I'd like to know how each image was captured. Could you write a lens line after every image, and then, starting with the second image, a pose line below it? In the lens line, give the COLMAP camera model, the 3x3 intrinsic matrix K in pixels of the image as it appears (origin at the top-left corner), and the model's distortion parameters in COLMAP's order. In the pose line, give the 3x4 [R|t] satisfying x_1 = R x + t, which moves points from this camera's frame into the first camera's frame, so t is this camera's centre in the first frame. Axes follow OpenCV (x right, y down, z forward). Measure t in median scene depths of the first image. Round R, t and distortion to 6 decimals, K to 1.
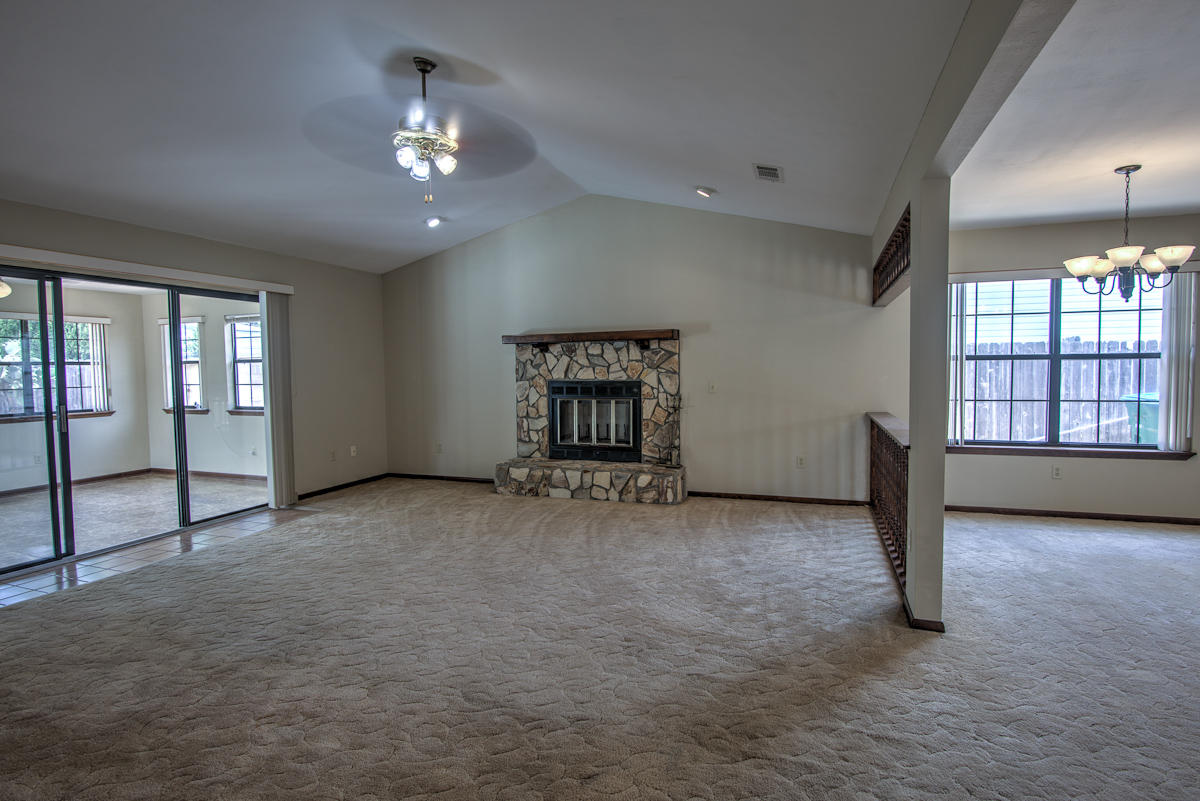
lens RADIAL K [[586.8, 0, 602.1], [0, 586.8, 398.8], [0, 0, 1]] dist [-0.019900, -0.000488]
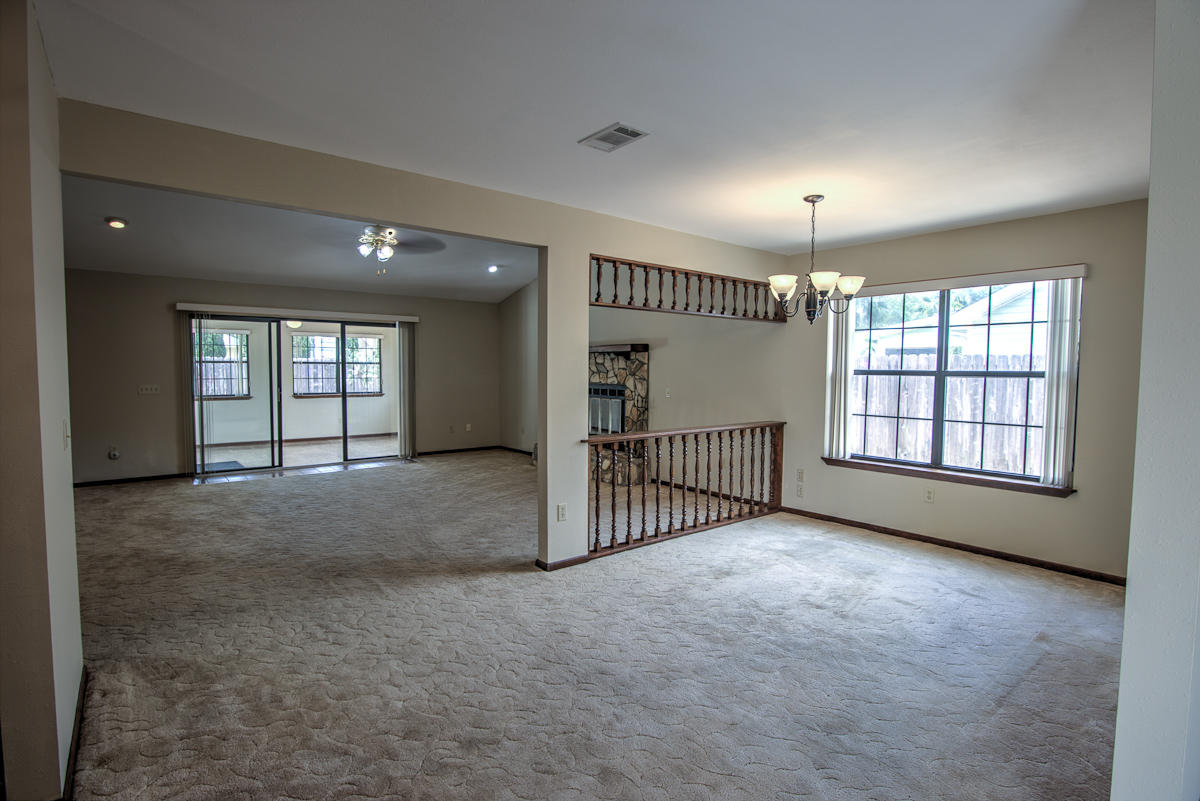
lens RADIAL K [[586.8, 0, 638.0], [0, 586.8, 398.9], [0, 0, 1]] dist [-0.019900, -0.000488]
pose [[0.867211, 0.044285, -0.495968, 0.822541], [-0.044490, 0.998945, 0.011404, -0.019875], [0.495950, 0.012176, 0.868266, -0.063514]]
